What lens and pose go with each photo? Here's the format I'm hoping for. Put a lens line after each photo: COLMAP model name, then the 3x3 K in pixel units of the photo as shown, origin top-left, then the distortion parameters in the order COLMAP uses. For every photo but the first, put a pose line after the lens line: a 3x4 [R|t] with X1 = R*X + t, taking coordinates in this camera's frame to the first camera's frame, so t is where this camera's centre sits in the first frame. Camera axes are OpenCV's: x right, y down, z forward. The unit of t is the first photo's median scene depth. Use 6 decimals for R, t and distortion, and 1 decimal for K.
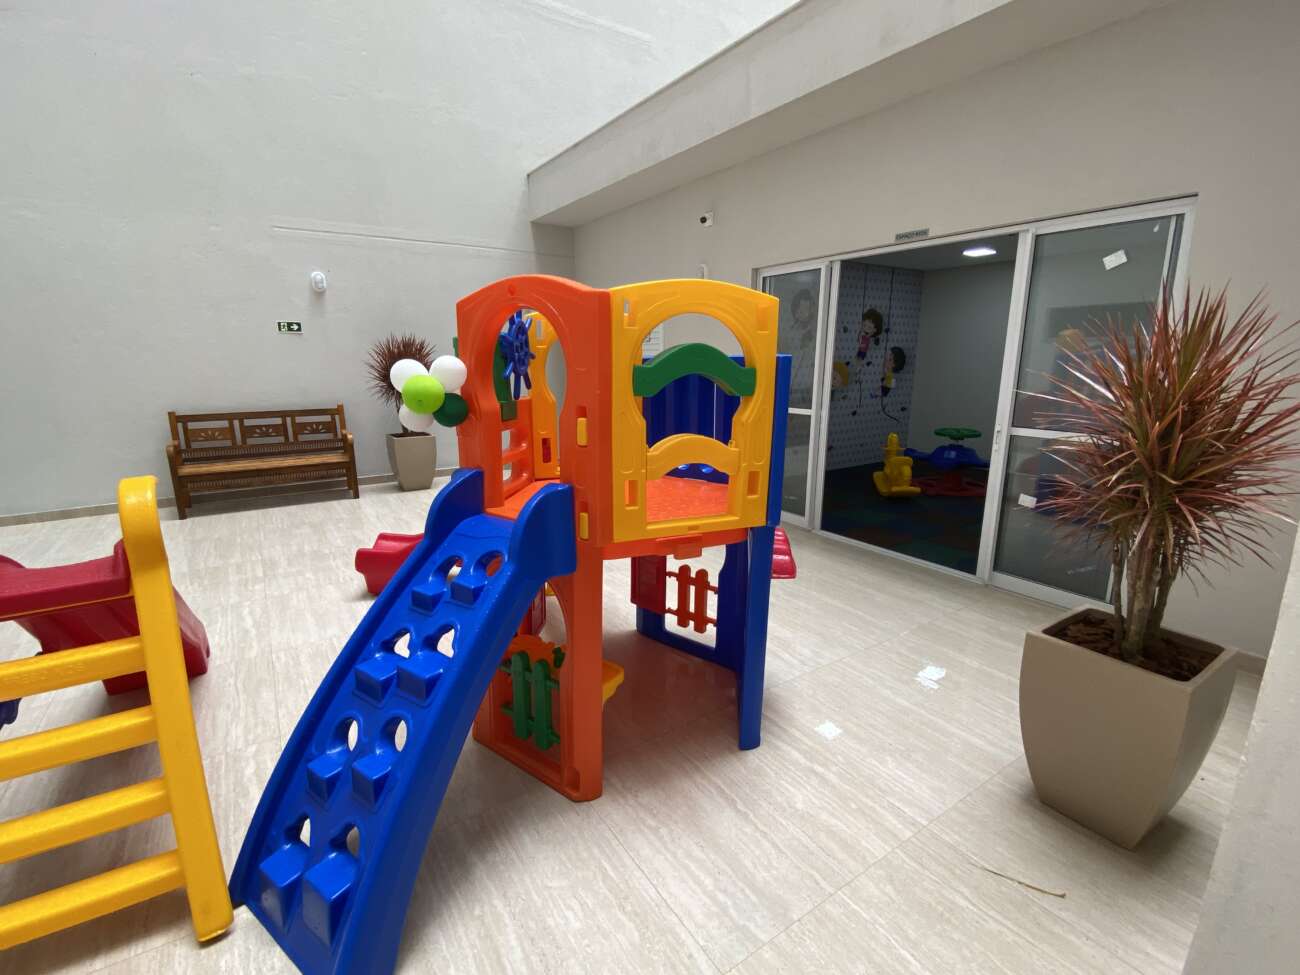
lens RADIAL K [[606.6, 0, 650.0], [0, 606.6, 487.5], [0, 0, 1]] dist [-0.000089, -0.000021]
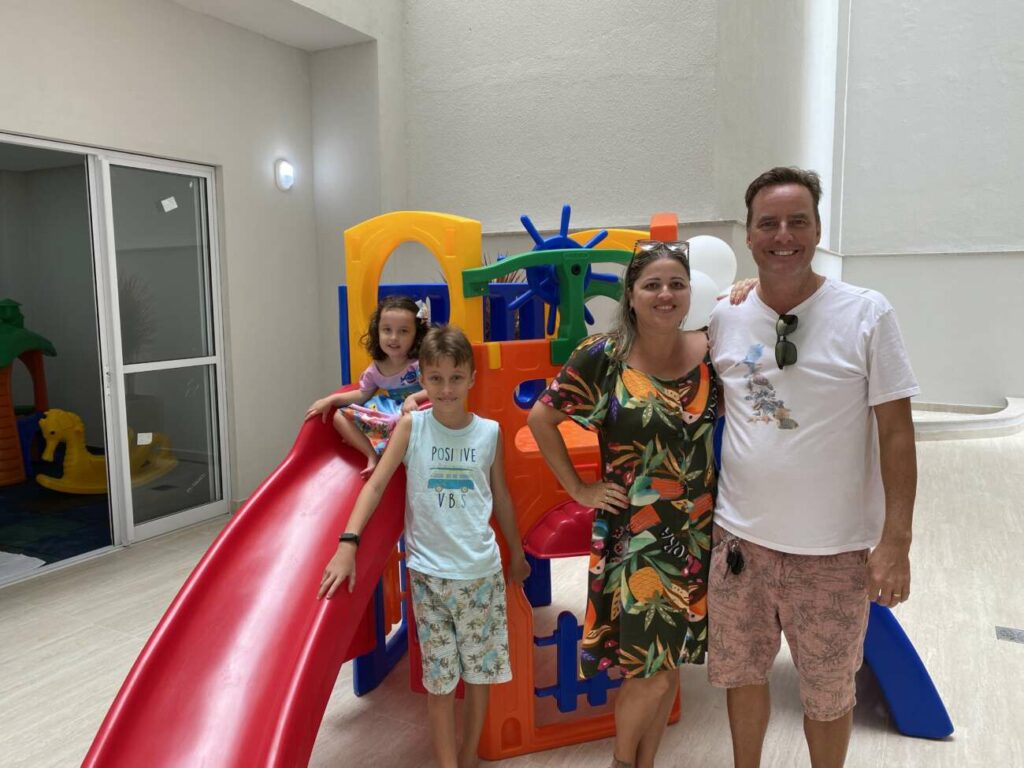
lens RADIAL K [[781.1, 0, 512.0], [0, 781.1, 384.0], [0, 0, 1]] dist [-0.000645, -0.000434]
pose [[-0.475206, -0.108343, 0.873179, -0.702902], [0.193799, 0.955130, 0.223982, -0.219150], [-0.858267, 0.275658, -0.432887, 0.993816]]
